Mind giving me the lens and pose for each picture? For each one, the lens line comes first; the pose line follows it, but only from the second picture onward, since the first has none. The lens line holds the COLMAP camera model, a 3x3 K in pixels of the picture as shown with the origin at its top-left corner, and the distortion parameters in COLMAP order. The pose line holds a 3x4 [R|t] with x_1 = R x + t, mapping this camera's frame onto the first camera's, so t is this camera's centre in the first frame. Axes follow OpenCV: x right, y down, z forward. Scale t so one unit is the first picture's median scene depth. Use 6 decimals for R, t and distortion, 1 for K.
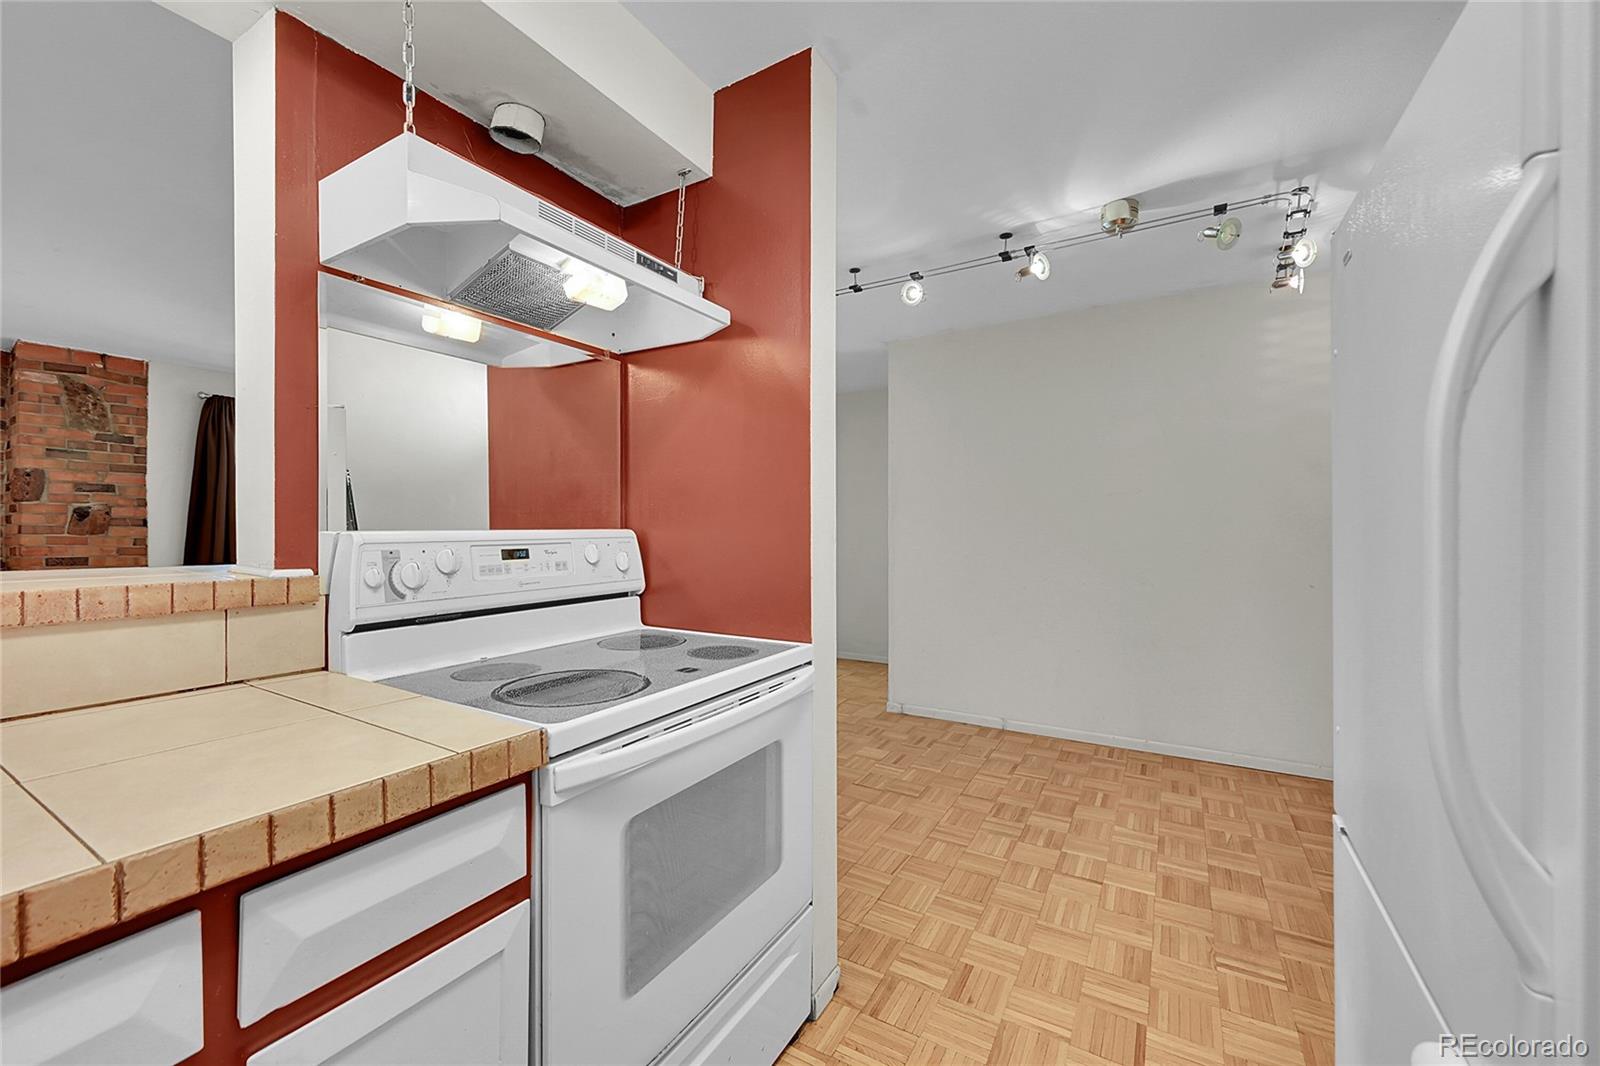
lens RADIAL K [[639.5, 0, 805.0], [0, 639.5, 518.0], [0, 0, 1]] dist [-0.000204, 0.000004]
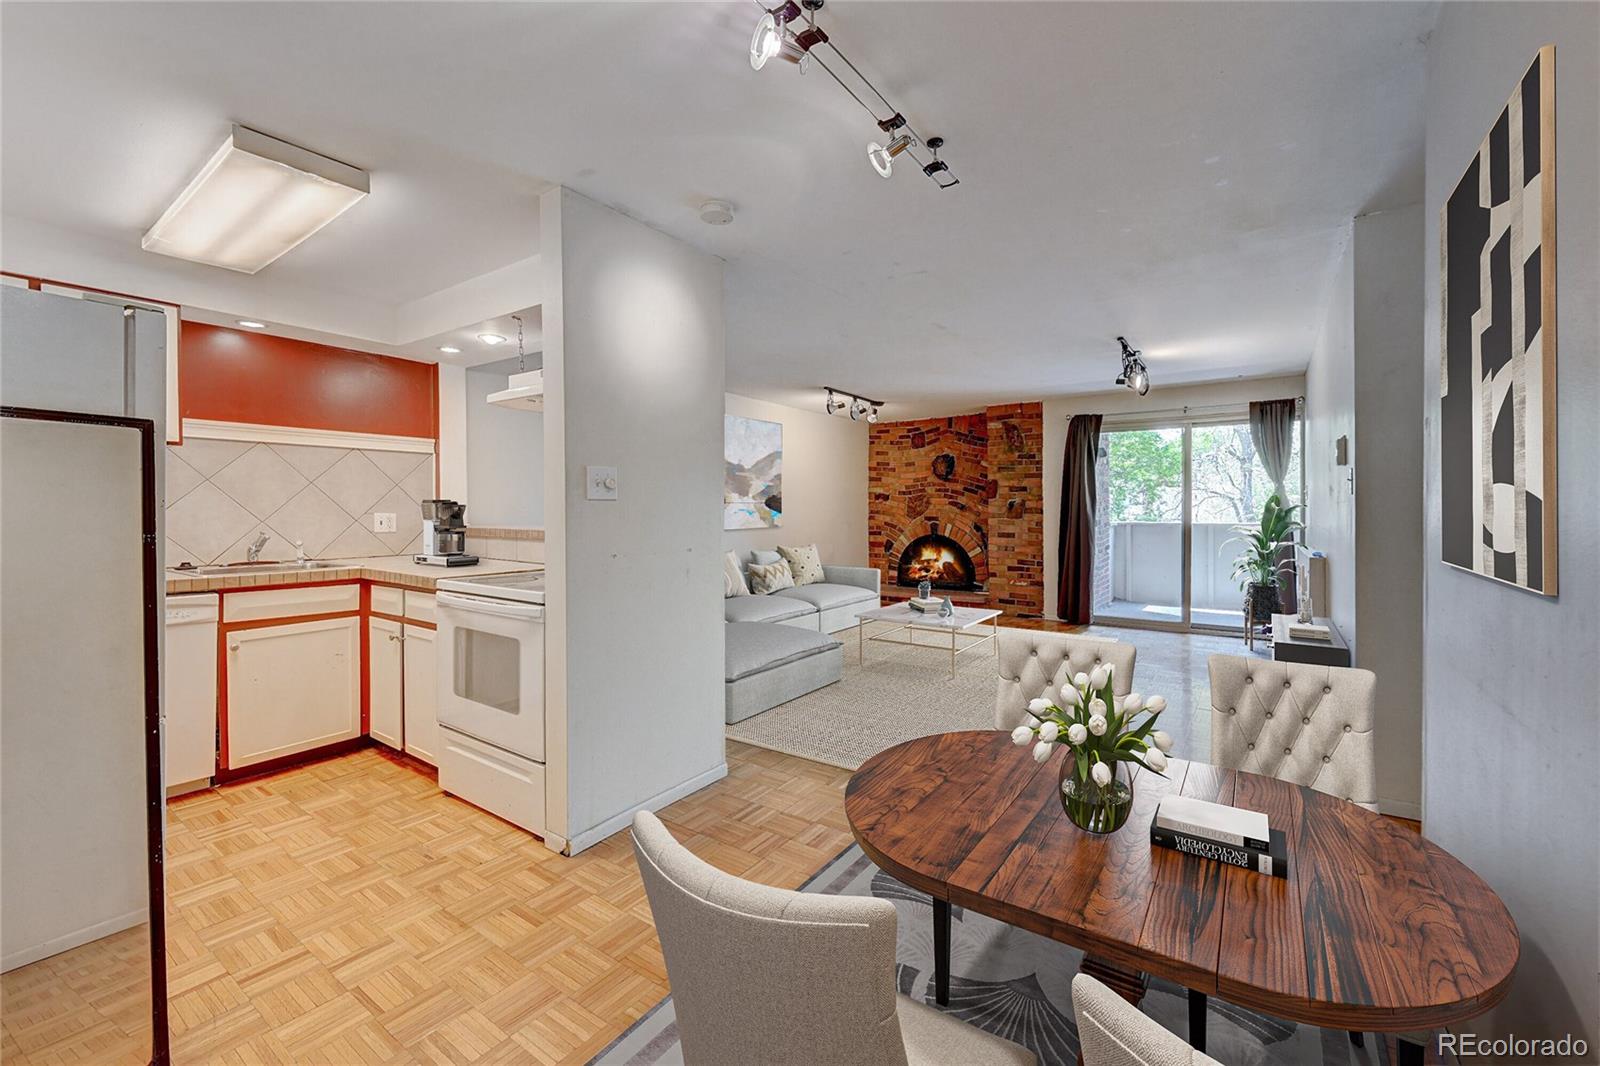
lens RADIAL K [[639.5, 0, 805.0], [0, 639.5, 518.0], [0, 0, 1]] dist [-0.000204, 0.000004]
pose [[-0.081310, 0.009869, -0.996640, 1.152600], [0.009563, 0.999913, 0.009121, 0.010790], [0.996643, -0.008790, -0.081397, 1.377807]]
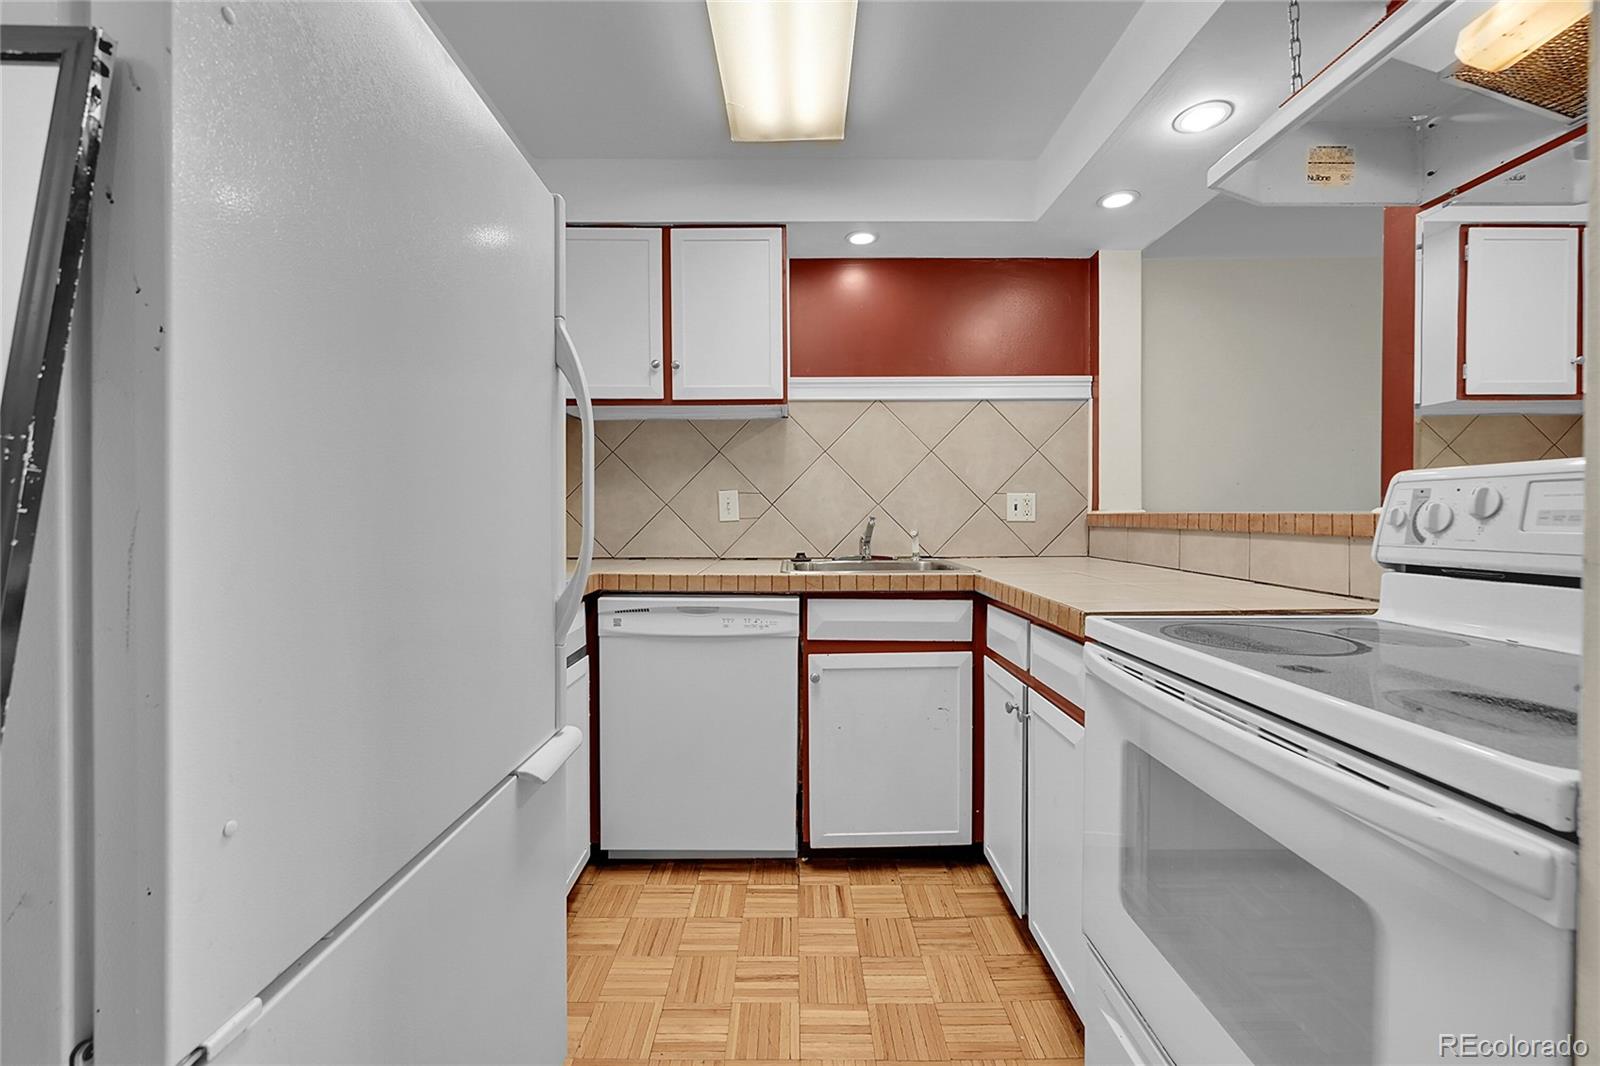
lens RADIAL K [[647.1, 0, 812.5], [0, 647.1, 529.5], [0, 0, 1]] dist [-0.000731, 0.000262]
pose [[-0.853148, 0.012028, -0.521530, 0.369355], [0.007670, 0.999915, 0.010514, 0.059026], [0.521613, 0.004970, -0.853168, 0.851249]]
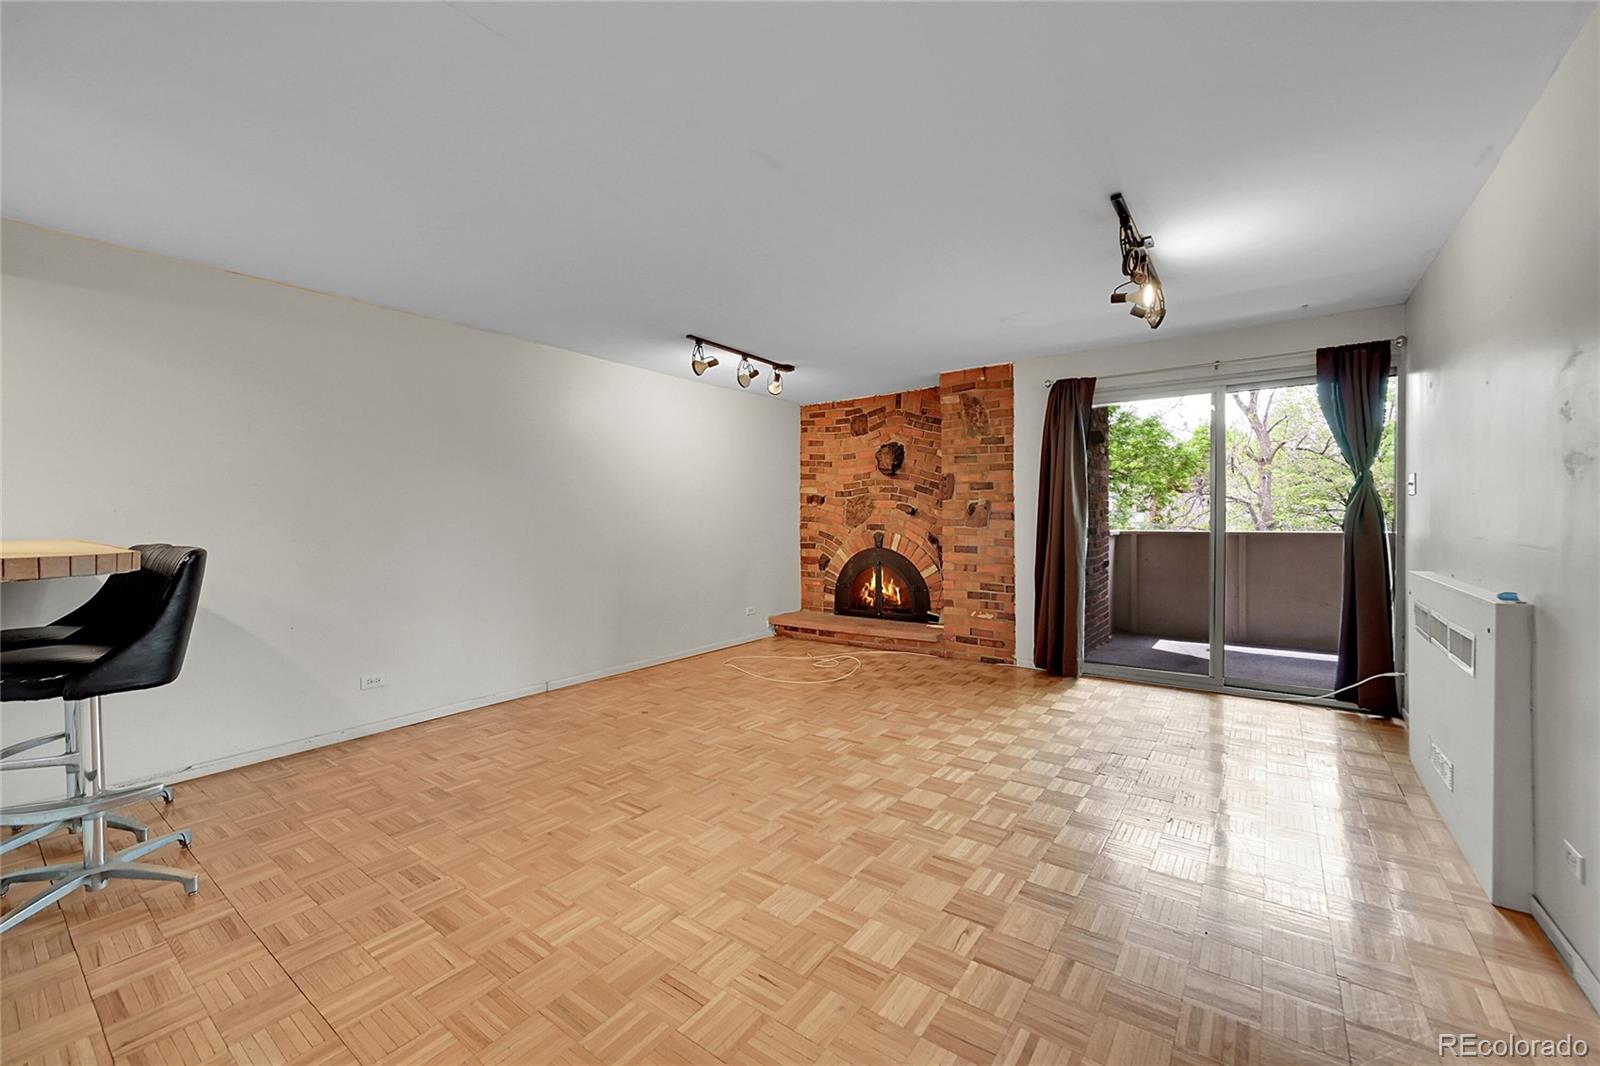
lens RADIAL K [[633.5, 0, 809.3], [0, 633.5, 530.3], [0, 0, 1]] dist [-0.000623, 0.000018]
pose [[-0.088763, 0.015768, -0.995928, 0.112597], [0.012525, 0.999813, 0.014713, 0.025963], [0.995974, -0.011168, -0.088944, 1.809857]]
